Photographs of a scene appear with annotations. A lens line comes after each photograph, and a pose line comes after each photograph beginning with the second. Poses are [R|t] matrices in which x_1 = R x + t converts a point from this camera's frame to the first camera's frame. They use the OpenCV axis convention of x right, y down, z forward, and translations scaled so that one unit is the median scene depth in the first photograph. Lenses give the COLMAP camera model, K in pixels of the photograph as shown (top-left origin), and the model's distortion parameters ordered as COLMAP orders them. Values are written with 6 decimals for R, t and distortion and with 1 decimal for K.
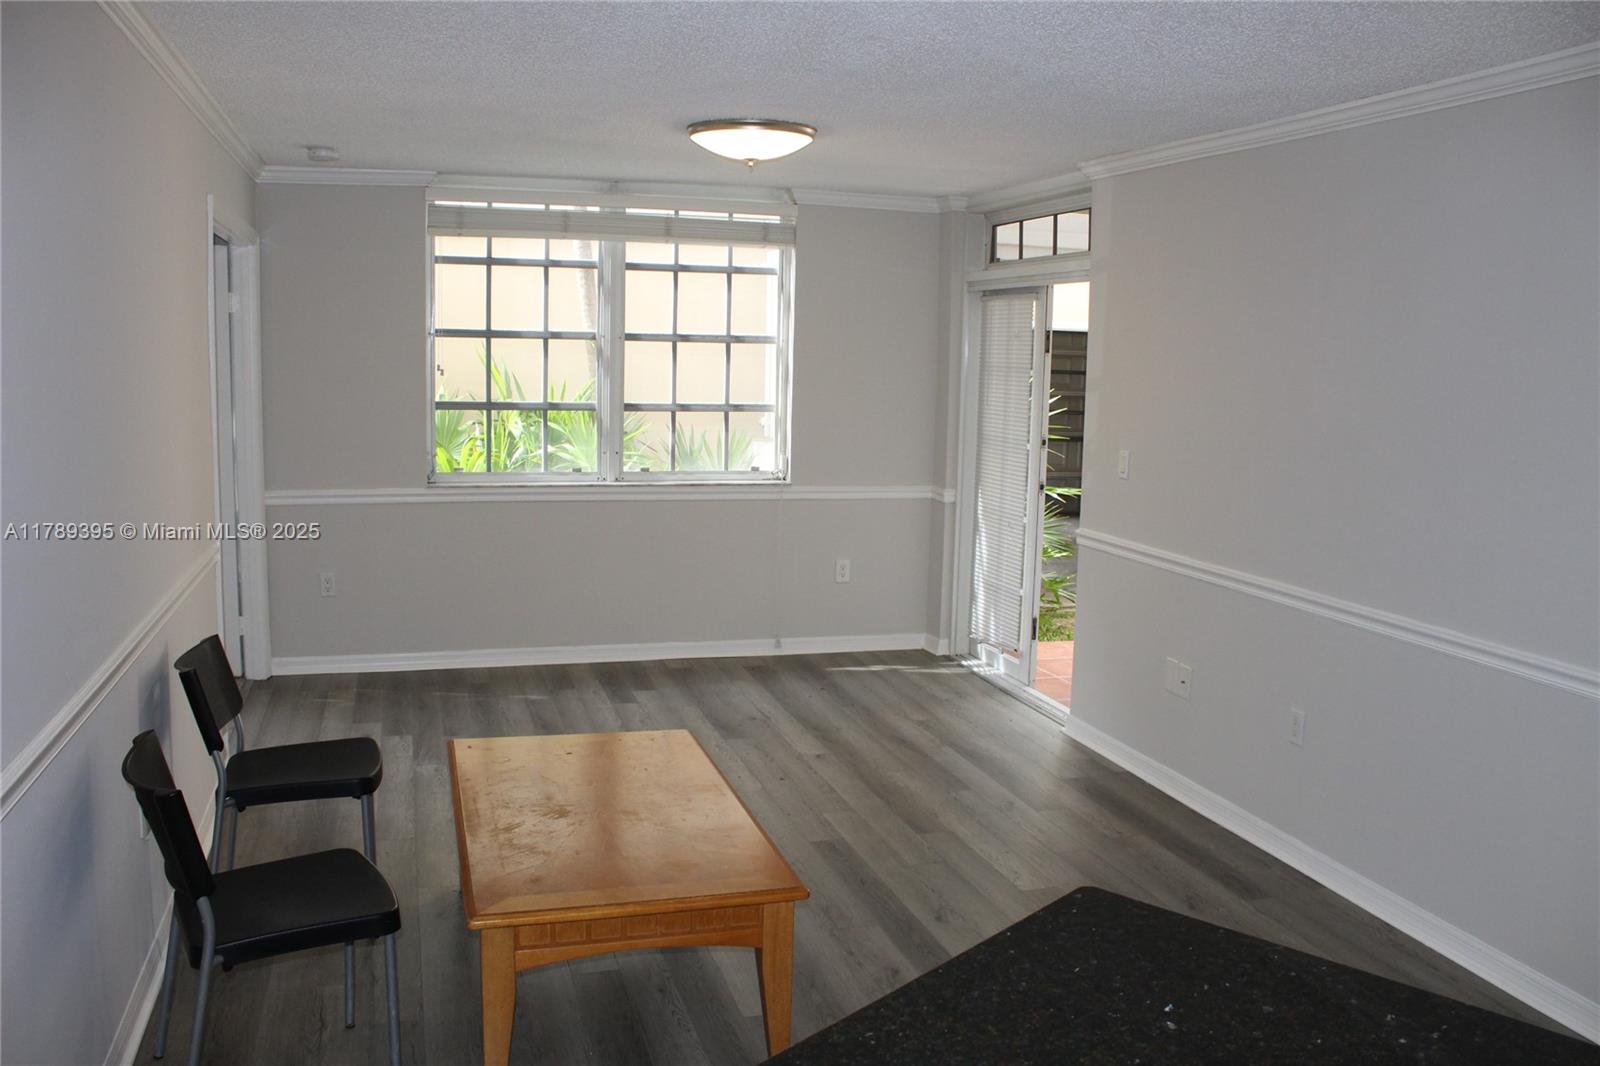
lens RADIAL K [[1330.1, 0, 800.0], [0, 1330.1, 533.0], [0, 0, 1]] dist [-0.164608, 0.141466]
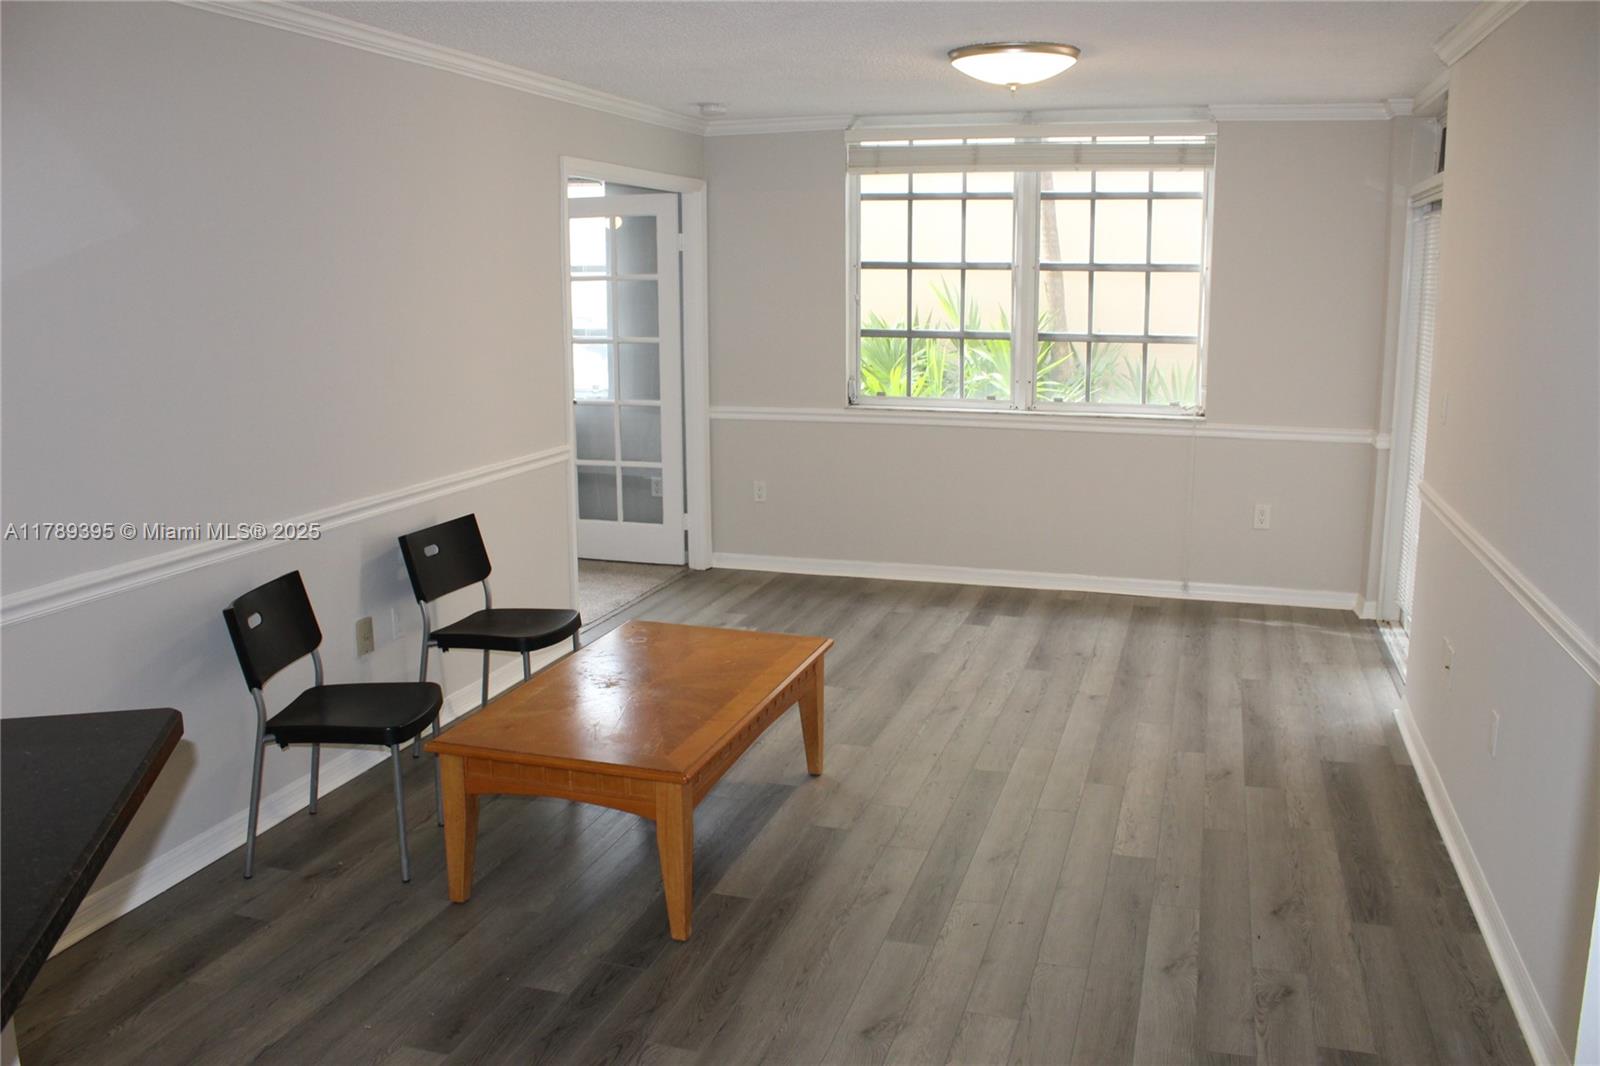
lens RADIAL K [[1330.1, 0, 800.0], [0, 1330.1, 533.0], [0, 0, 1]] dist [-0.164608, 0.141466]
pose [[0.828368, 0.082256, -0.554112, 0.294161], [-0.055386, 0.996340, 0.065105, -0.001743], [0.557440, -0.023241, 0.829892, 0.065823]]
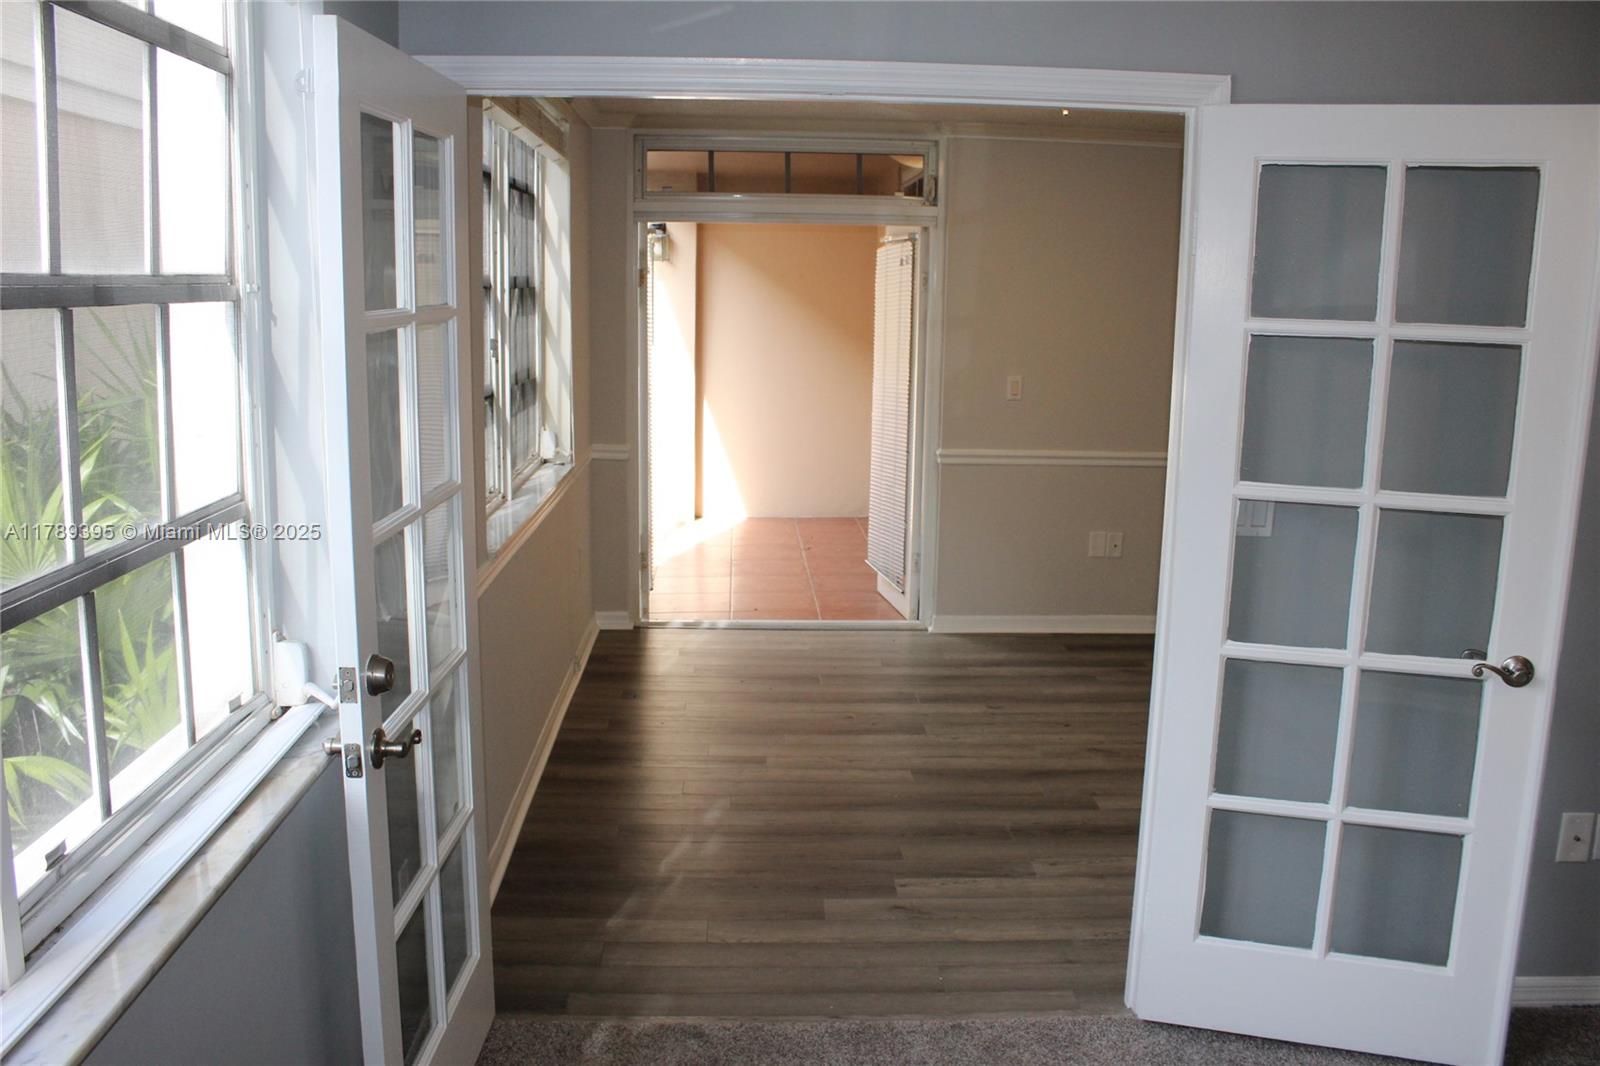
lens RADIAL K [[1330.1, 0, 800.0], [0, 1330.1, 533.0], [0, 0, 1]] dist [-0.164608, 0.141466]
pose [[0.248997, -0.203543, 0.946874, -0.770789], [0.124201, 0.976305, 0.177208, -0.127812], [-0.960507, 0.073478, 0.268378, 0.701220]]
